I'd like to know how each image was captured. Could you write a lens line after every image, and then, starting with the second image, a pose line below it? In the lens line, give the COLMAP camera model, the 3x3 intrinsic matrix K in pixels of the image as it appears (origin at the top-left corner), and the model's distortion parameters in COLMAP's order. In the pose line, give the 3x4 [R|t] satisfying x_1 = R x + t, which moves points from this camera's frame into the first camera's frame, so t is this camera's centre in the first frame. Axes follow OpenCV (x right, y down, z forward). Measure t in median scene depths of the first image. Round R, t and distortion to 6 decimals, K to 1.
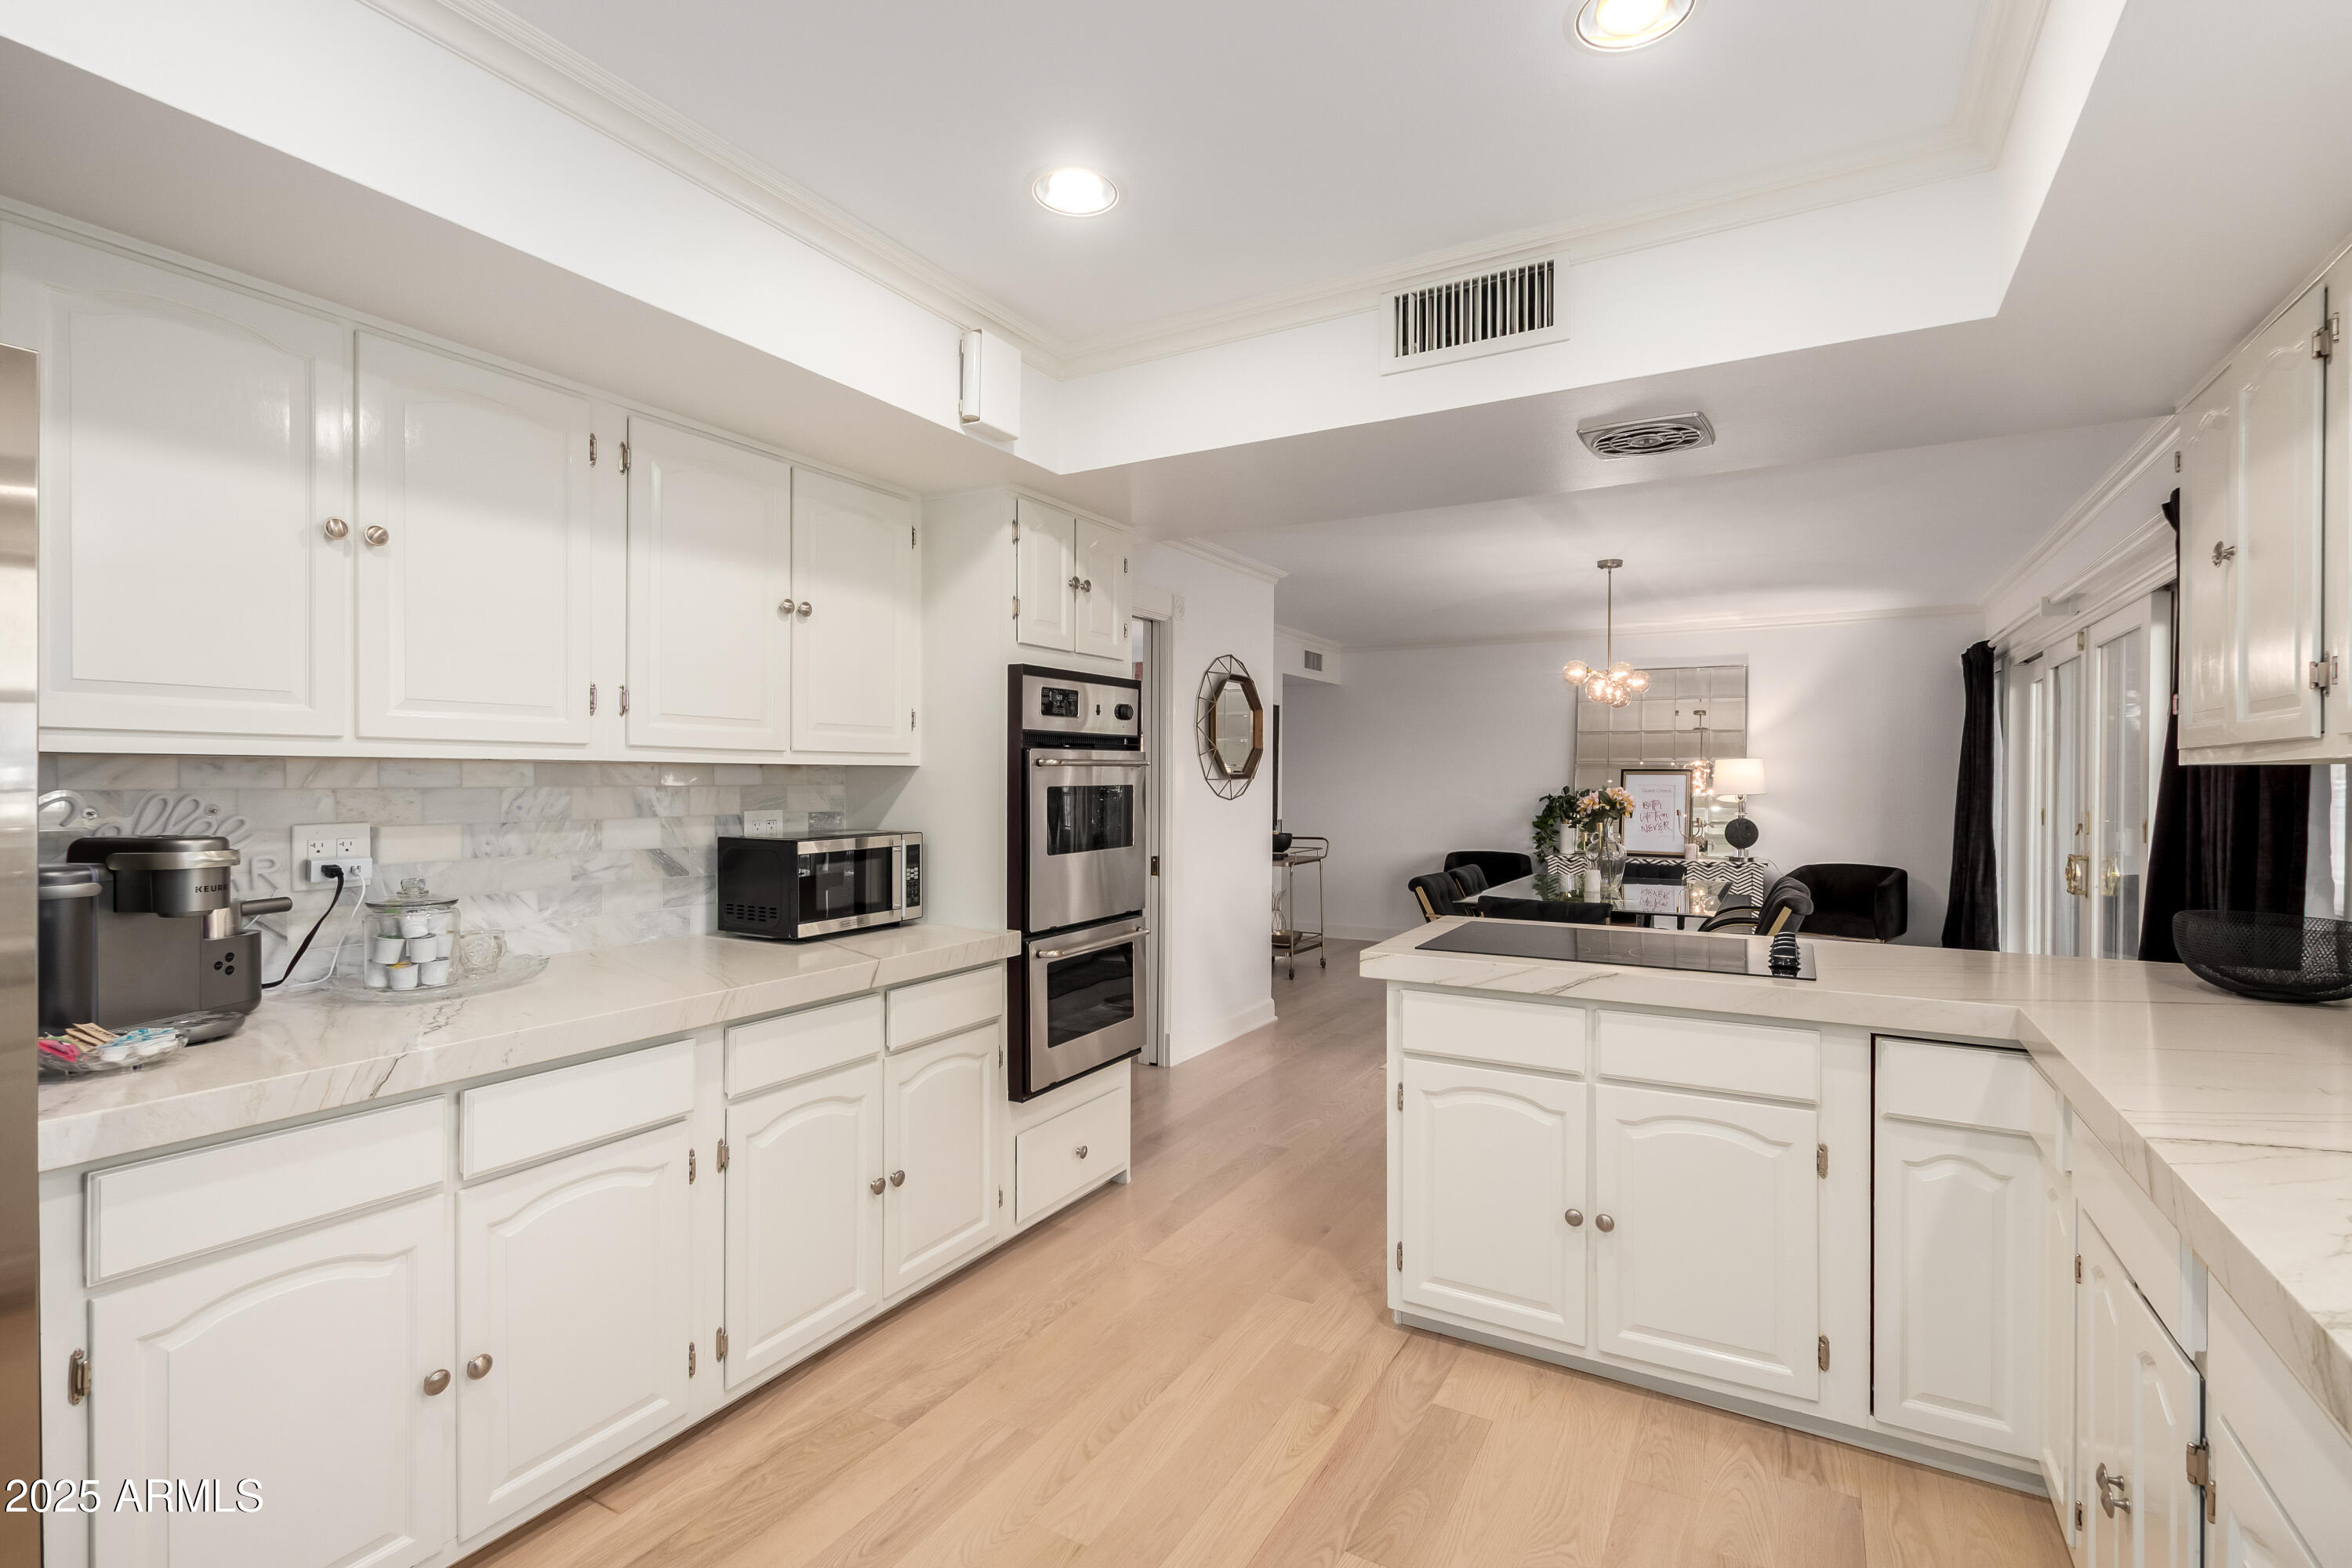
lens RADIAL K [[1077.6, 0, 1188.3], [0, 1077.6, 780.7], [0, 0, 1]] dist [-0.010546, -0.000850]
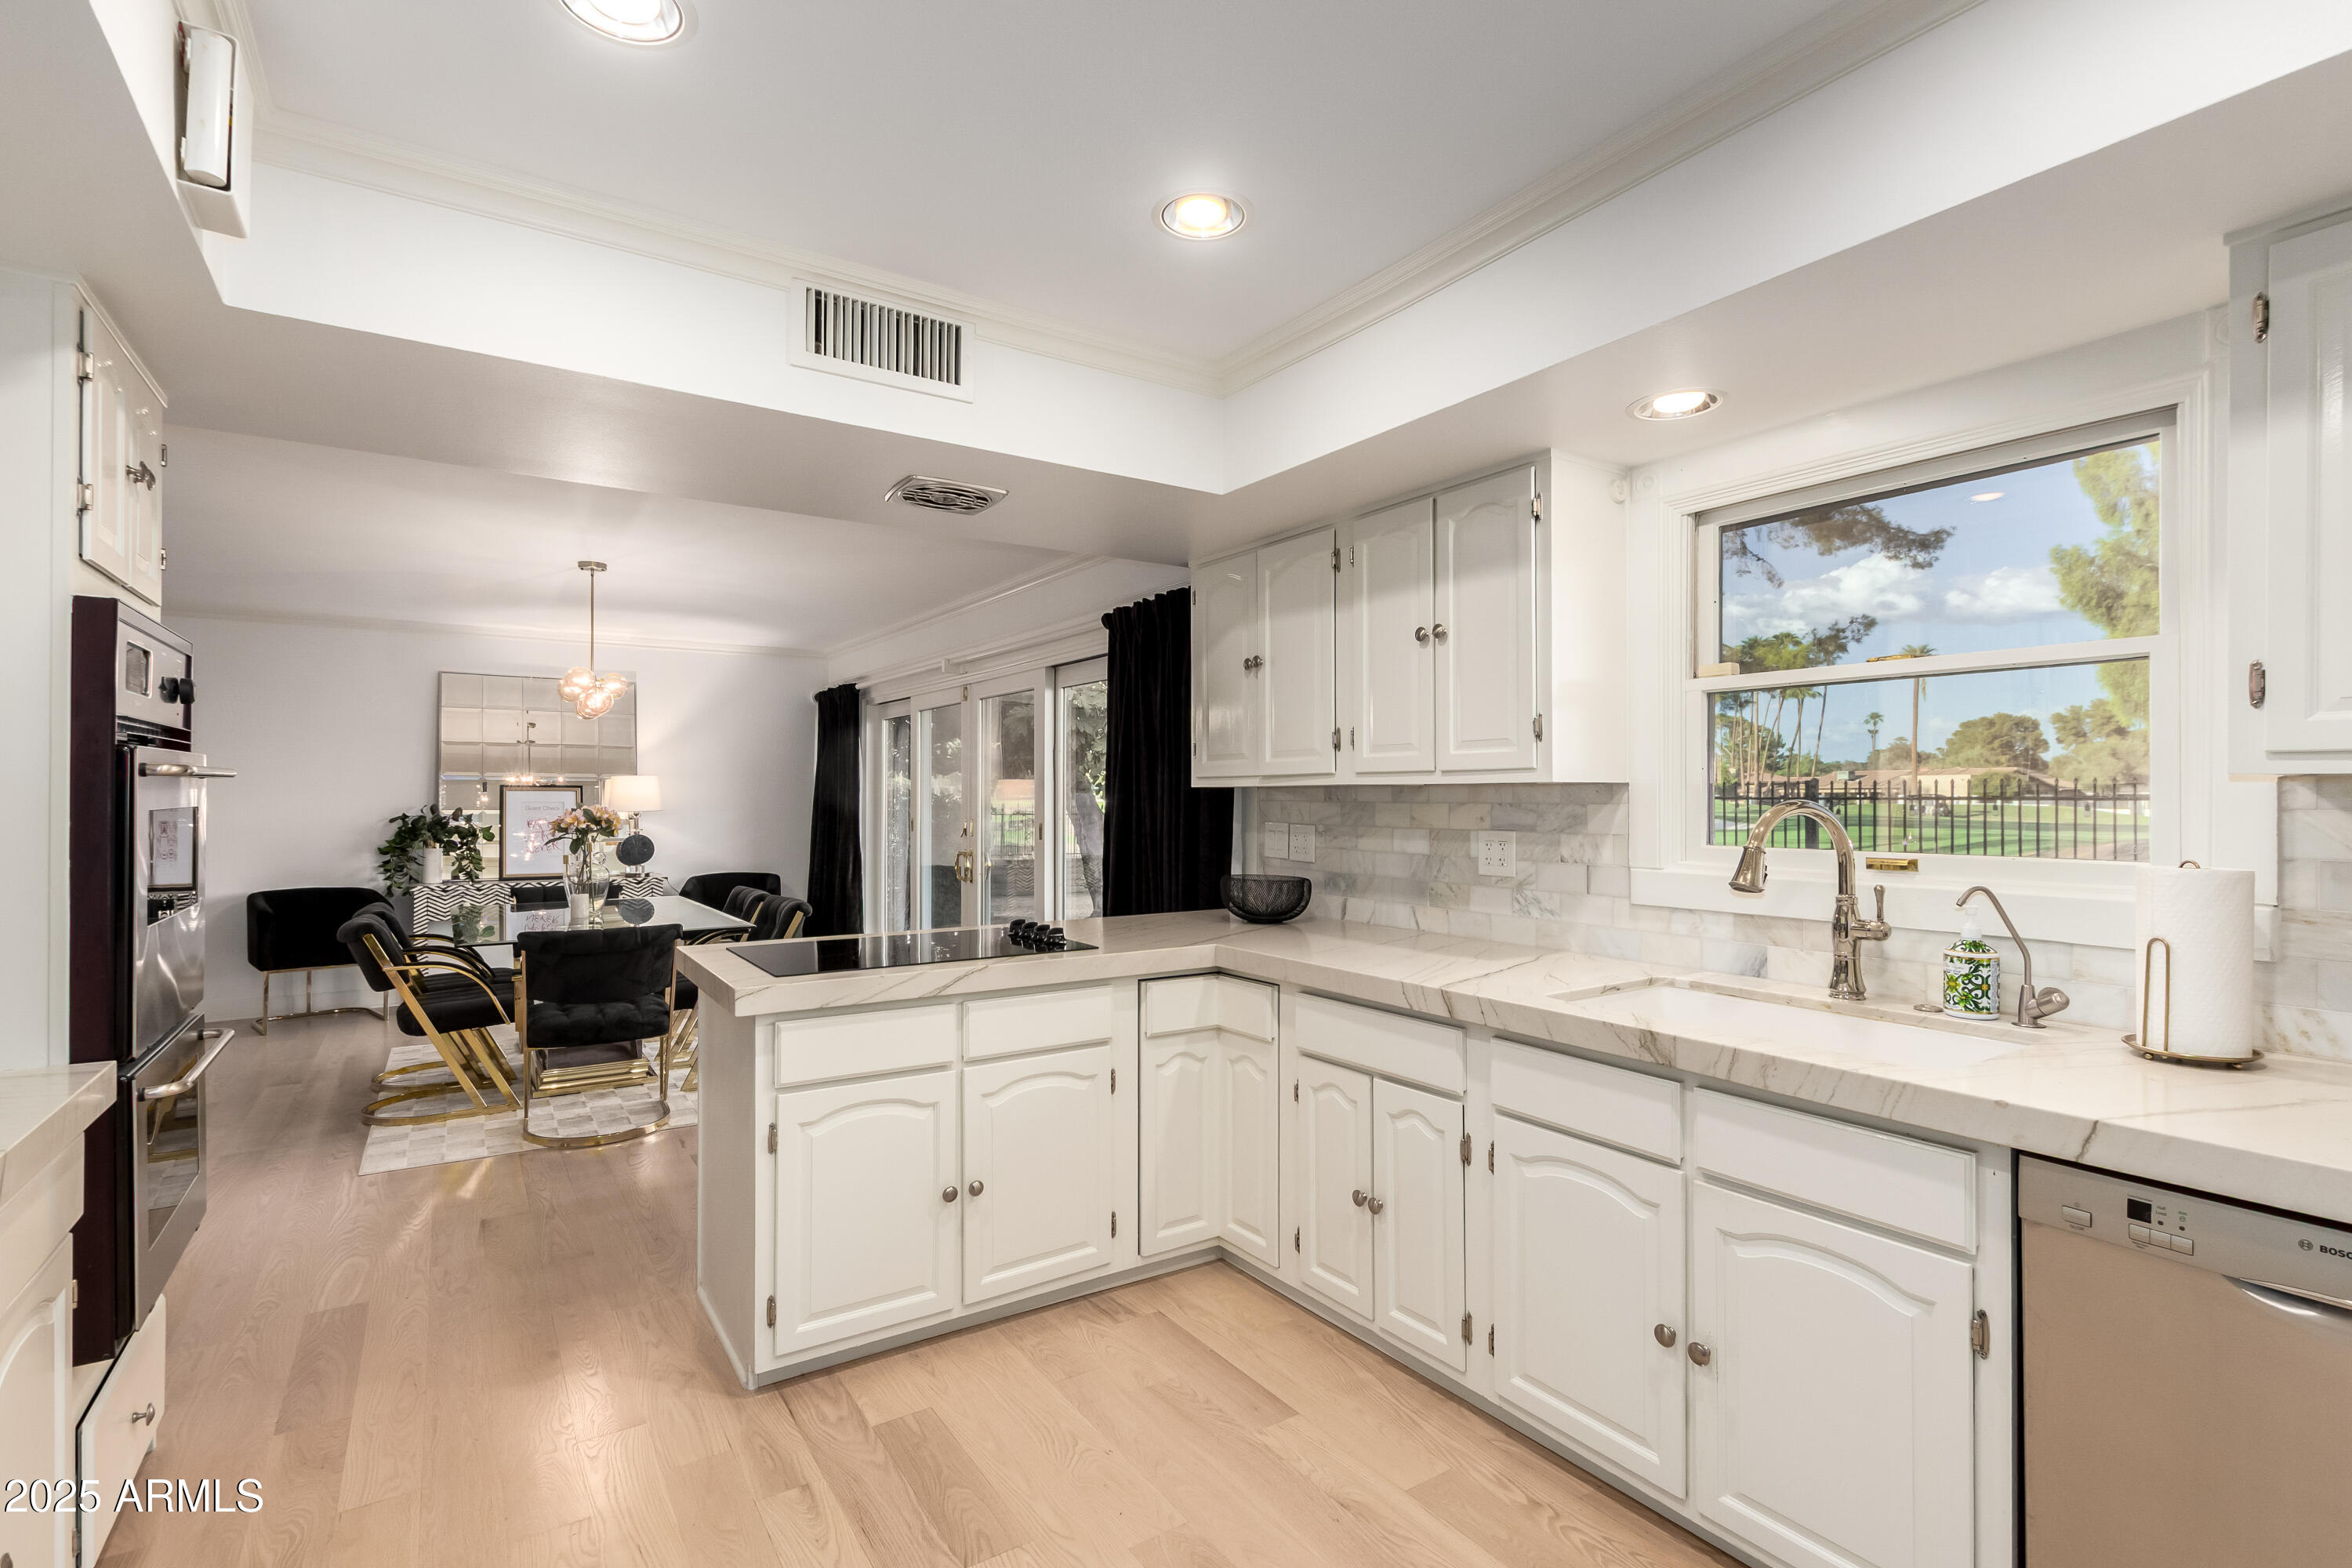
lens RADIAL K [[1077.6, 0, 1191.6], [0, 1077.6, 795.0], [0, 0, 1]] dist [-0.010546, -0.000850]
pose [[0.433636, -0.000755, 0.901088, -0.512572], [0.001950, 0.999998, -0.000101, -0.002987], [-0.901086, 0.001801, 0.433637, 0.288071]]
